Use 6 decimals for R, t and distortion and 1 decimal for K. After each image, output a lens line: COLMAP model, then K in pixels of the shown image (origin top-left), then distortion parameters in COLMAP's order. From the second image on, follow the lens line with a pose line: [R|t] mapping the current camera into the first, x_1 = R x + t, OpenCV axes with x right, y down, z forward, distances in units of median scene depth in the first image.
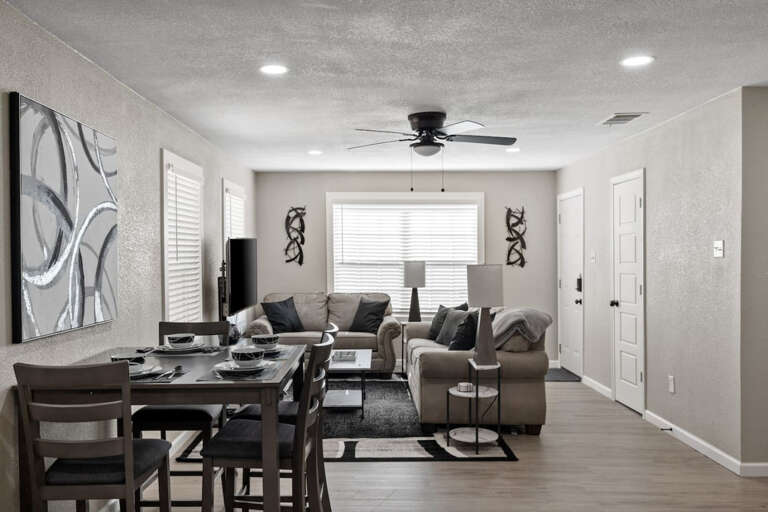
lens RADIAL K [[619.7, 0, 363.4], [0, 619.7, 267.2], [0, 0, 1]] dist [0.004225, 0.002265]
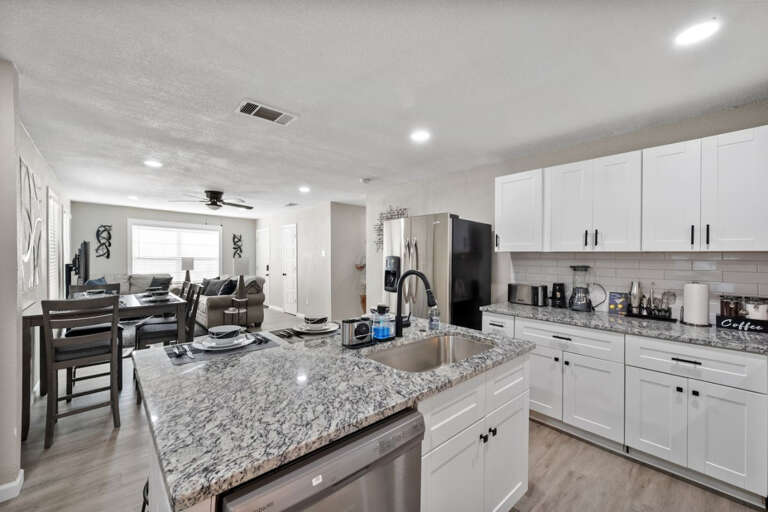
lens RADIAL K [[330.3, 0, 384.0], [0, 330.3, 256.0], [0, 0, 1]] dist [0.000539, 0.000078]
pose [[0.701945, 0.021122, 0.711918, -0.239430], [0.002547, 0.999479, -0.032165, 0.022945], [-0.712226, 0.024392, 0.701526, -0.218206]]
